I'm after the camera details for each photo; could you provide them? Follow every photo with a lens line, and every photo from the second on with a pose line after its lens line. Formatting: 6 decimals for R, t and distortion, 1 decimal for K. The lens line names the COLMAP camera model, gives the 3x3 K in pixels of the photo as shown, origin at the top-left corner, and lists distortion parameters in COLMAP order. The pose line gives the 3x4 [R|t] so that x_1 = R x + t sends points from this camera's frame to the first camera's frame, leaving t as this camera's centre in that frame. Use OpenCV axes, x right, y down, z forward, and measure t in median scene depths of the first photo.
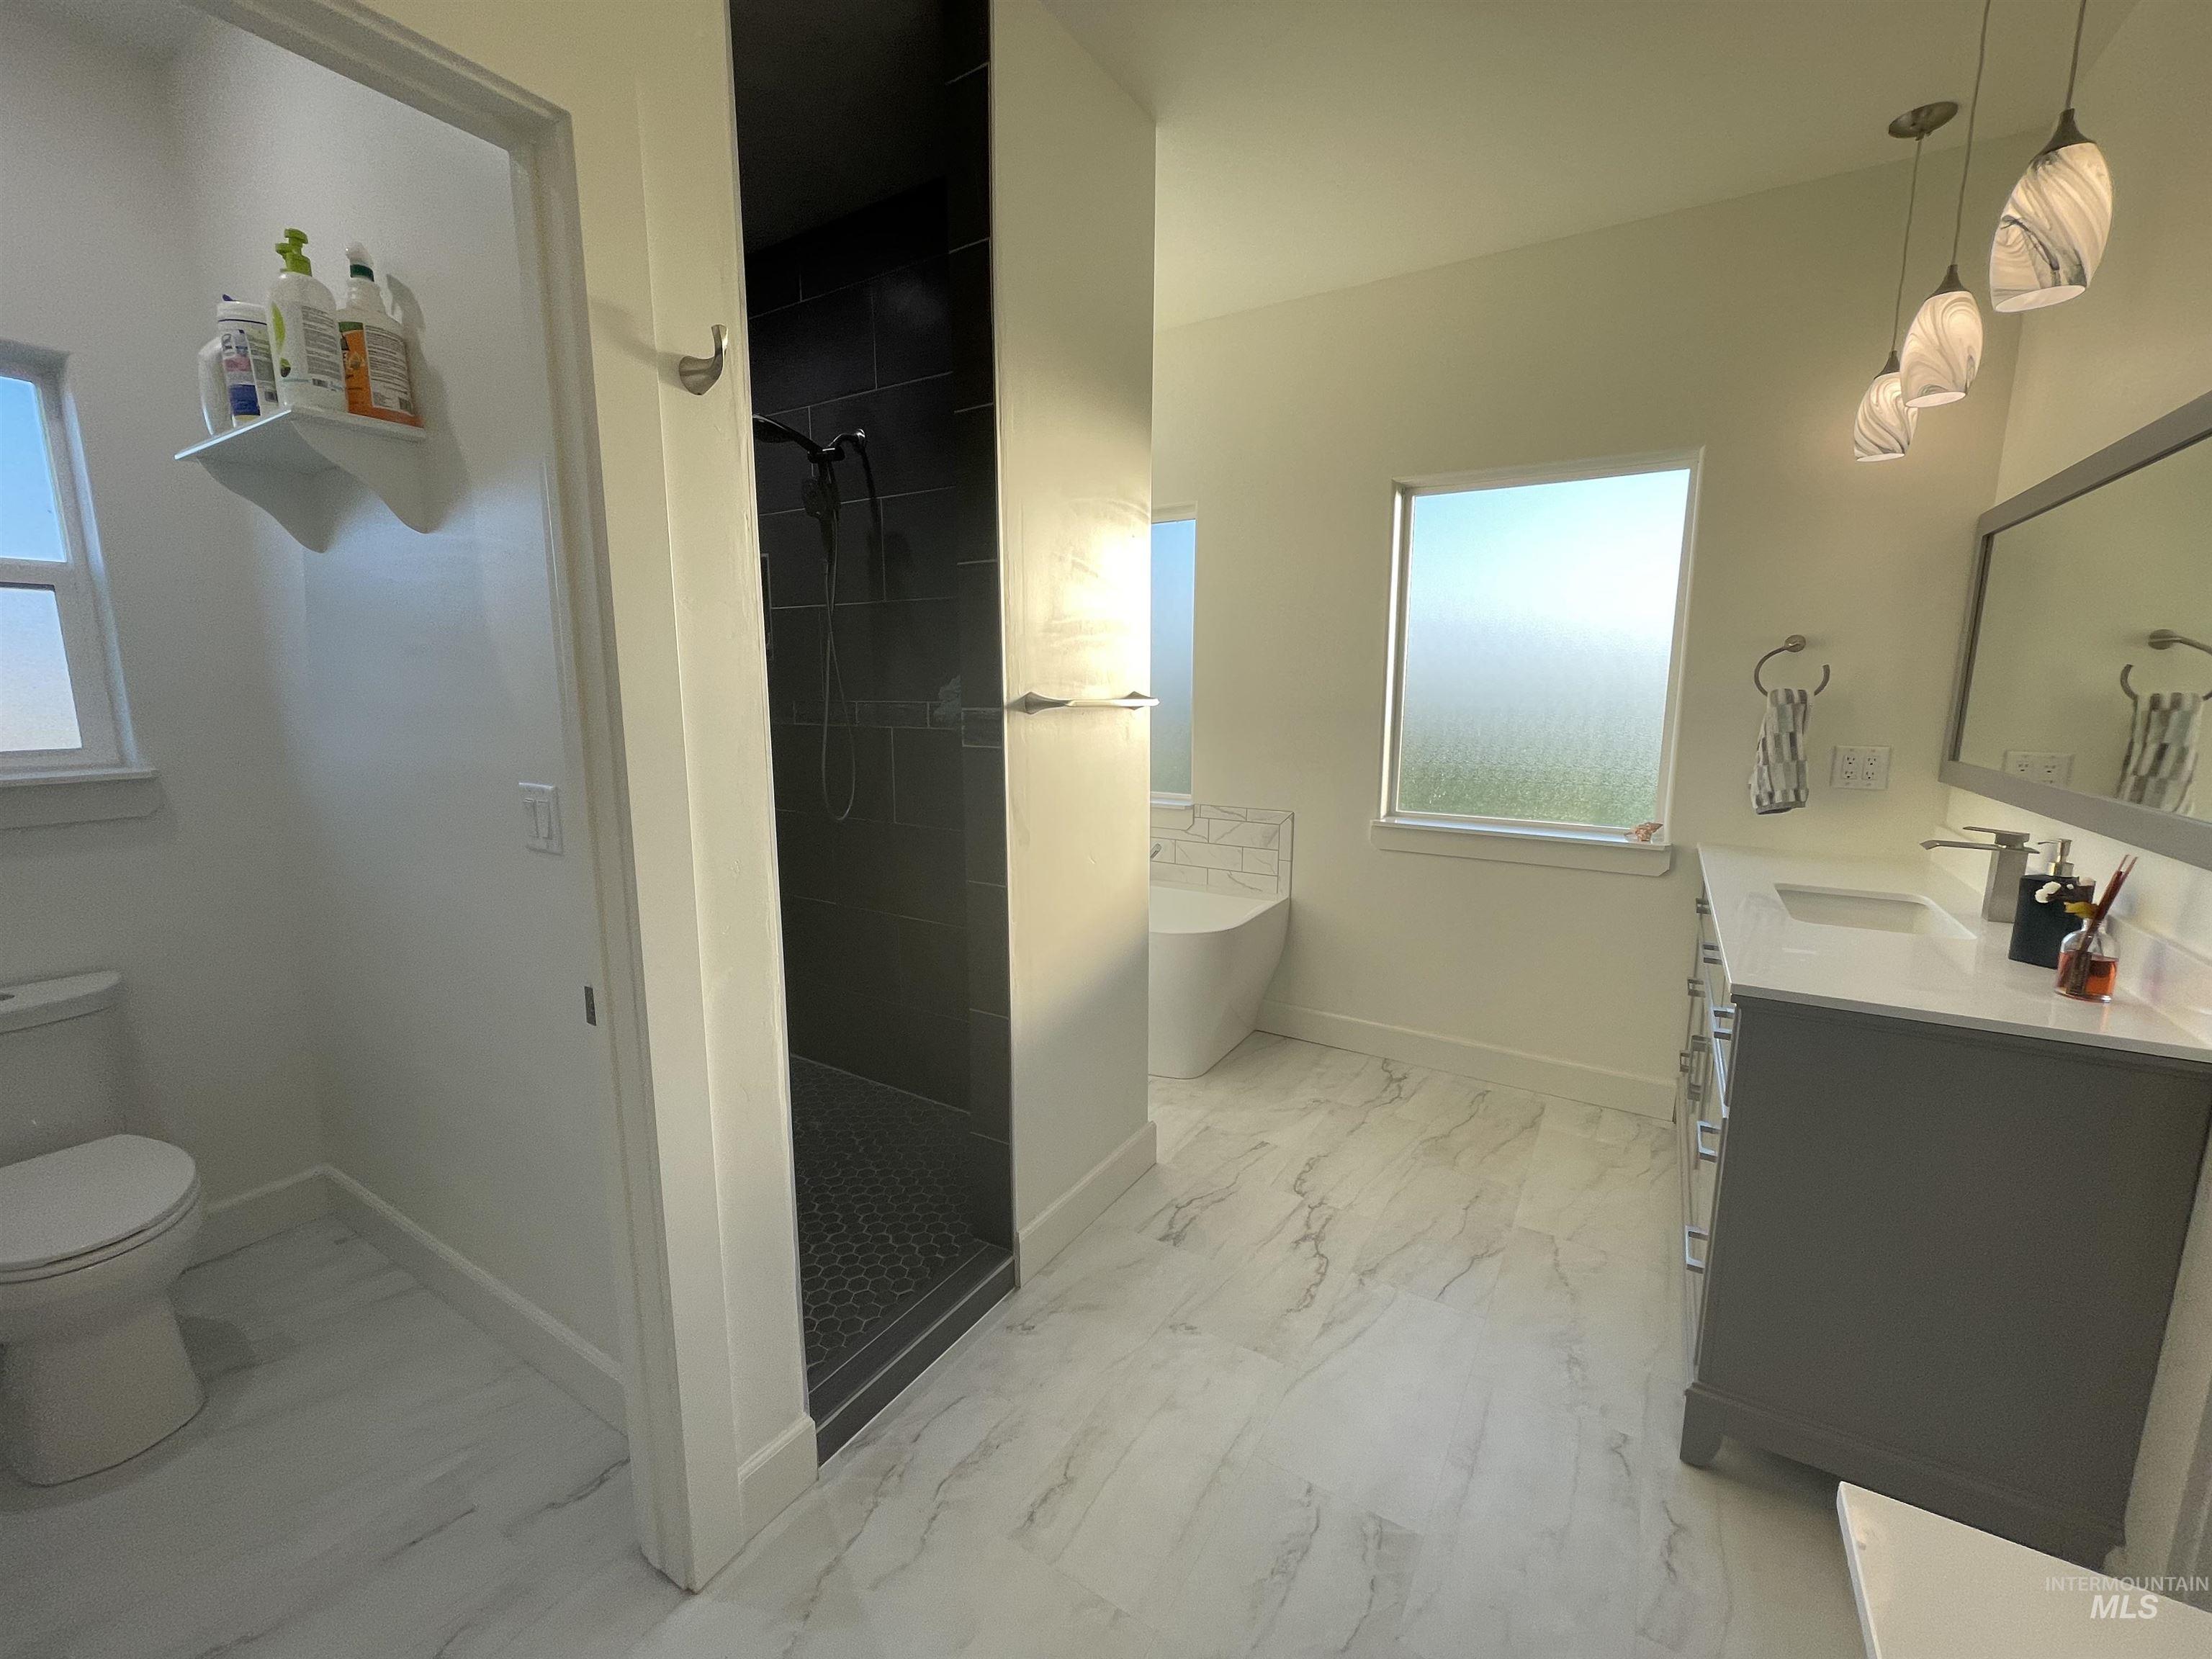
lens RADIAL K [[891.8, 0, 1104.9], [0, 891.8, 832.6], [0, 0, 1]] dist [-0.002989, -0.000292]
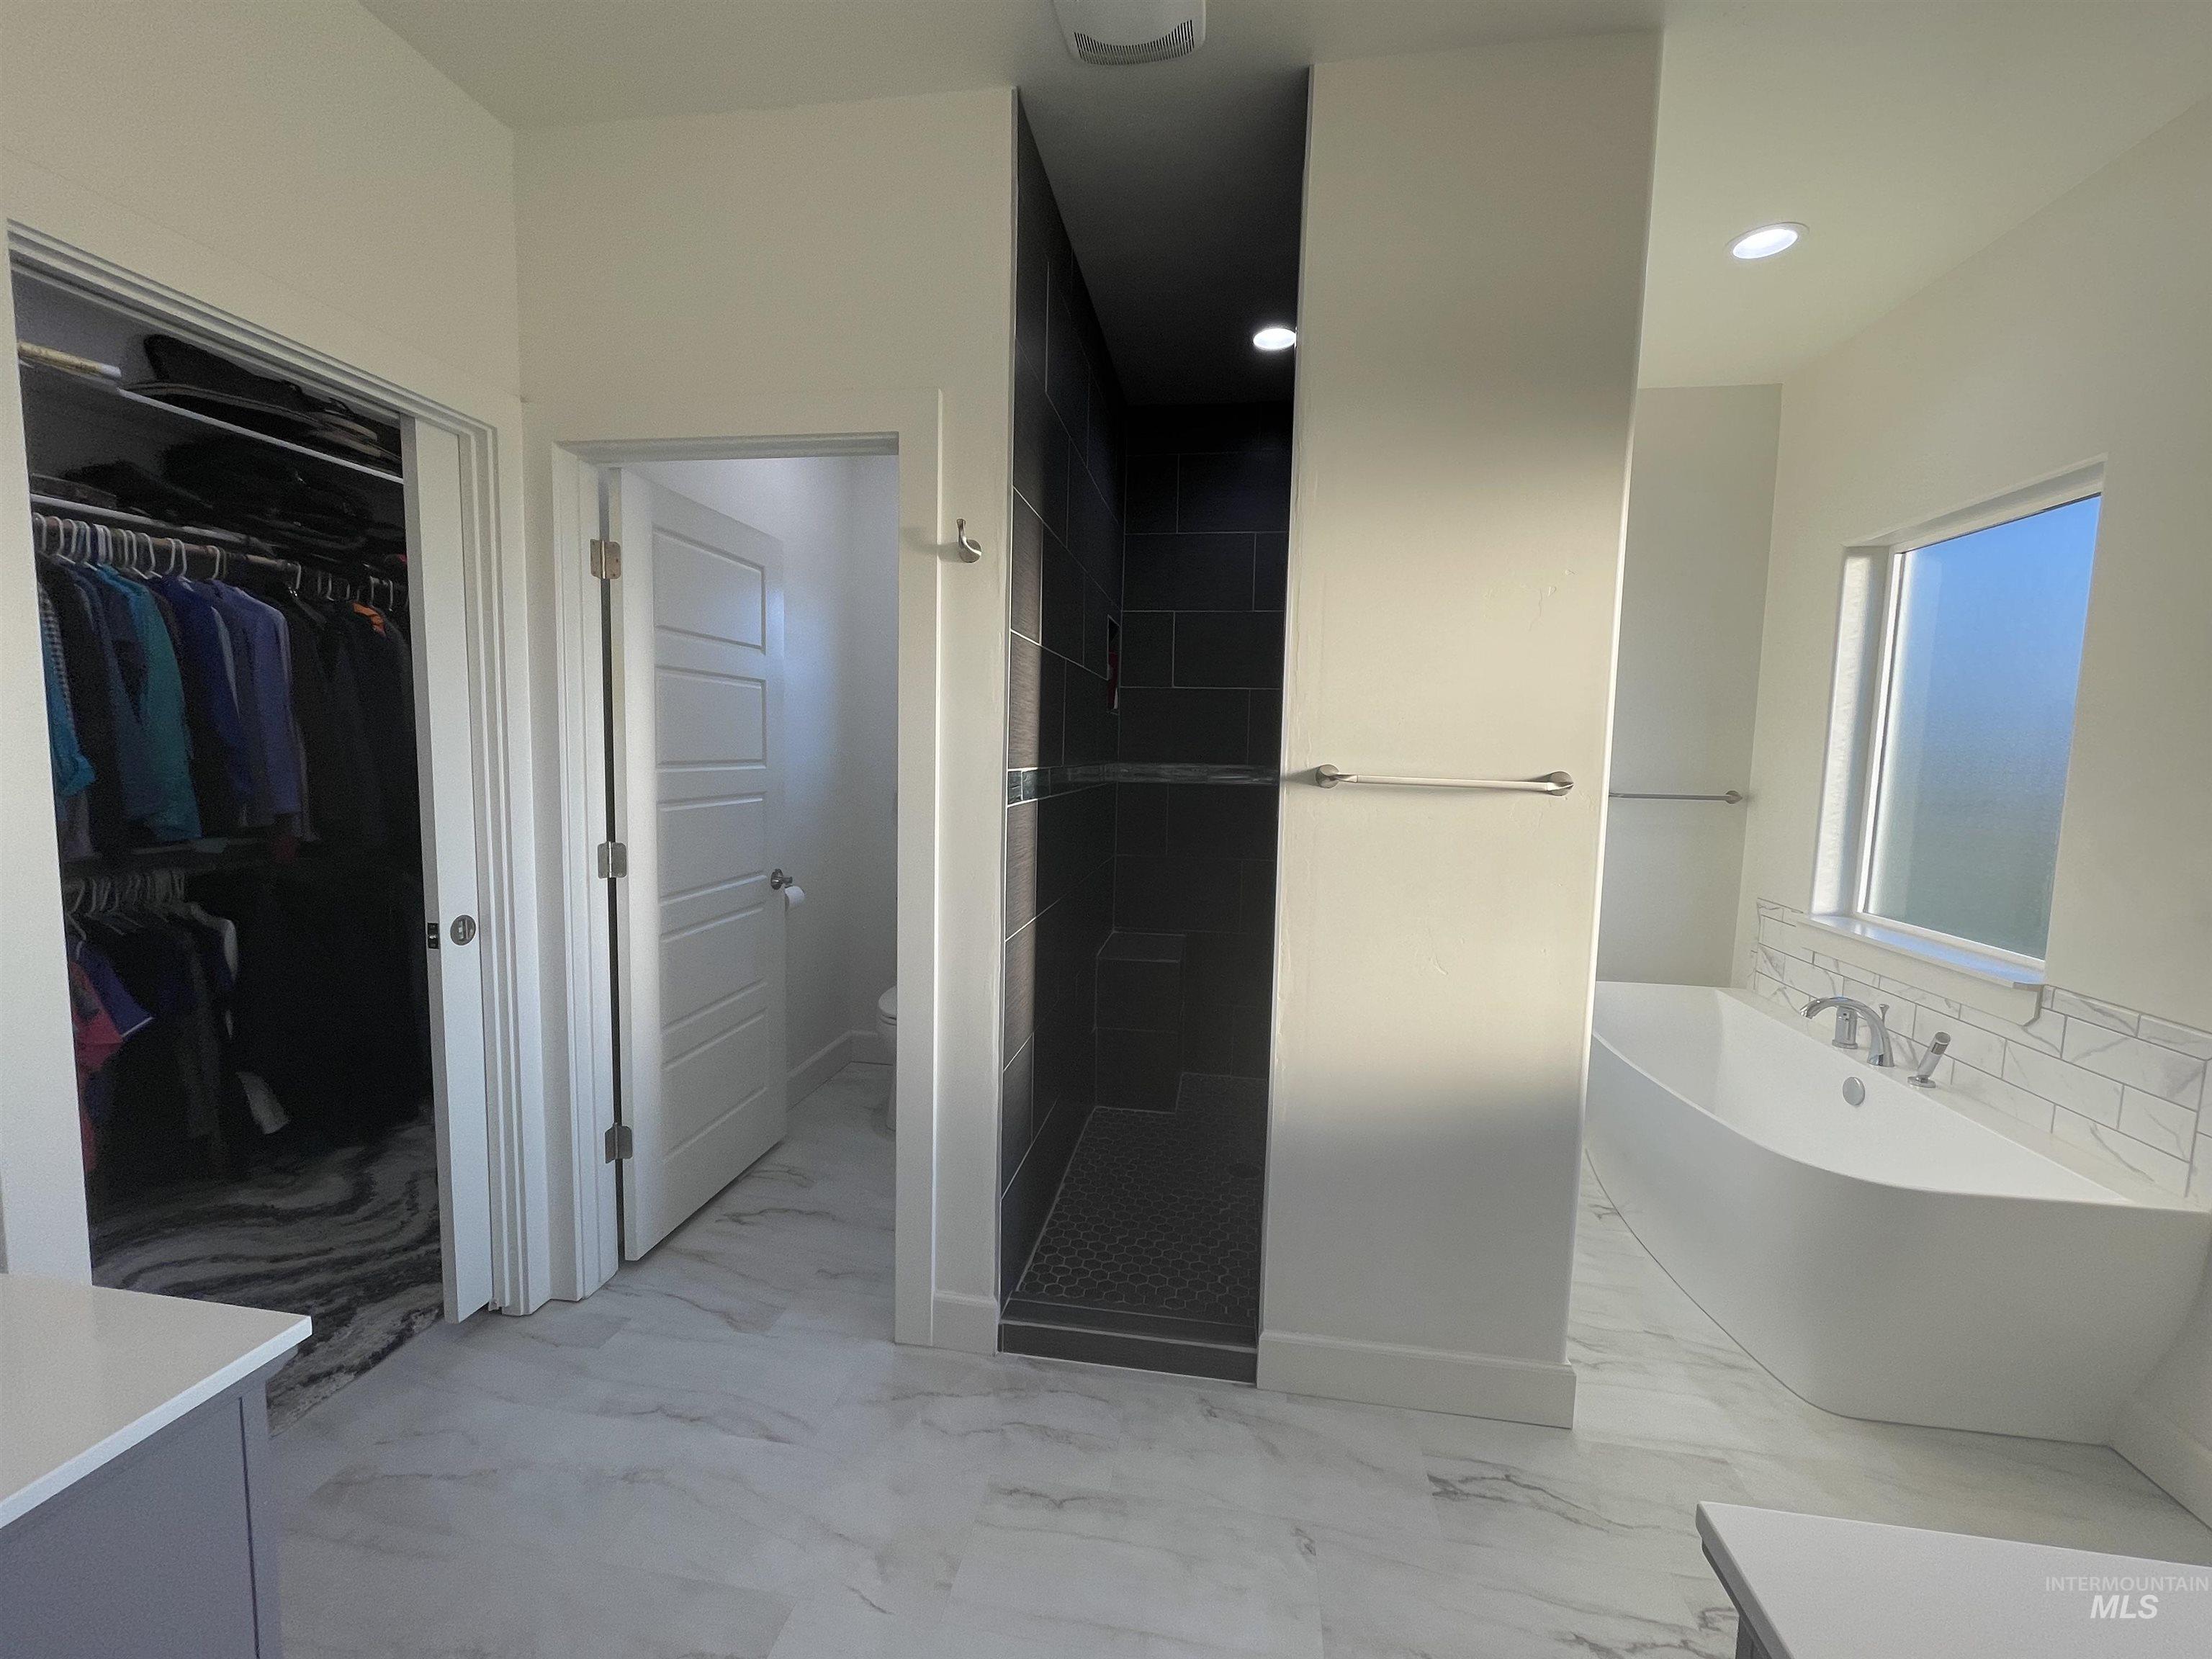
lens RADIAL K [[913.8, 0, 1106.0], [0, 913.8, 829.5], [0, 0, 1]] dist [-0.002398, -0.000374]
pose [[0.390147, 0.093577, -0.915985, 0.564669], [-0.175334, 0.984169, 0.025862, -0.056956], [0.903905, 0.150513, 0.400377, 0.319404]]
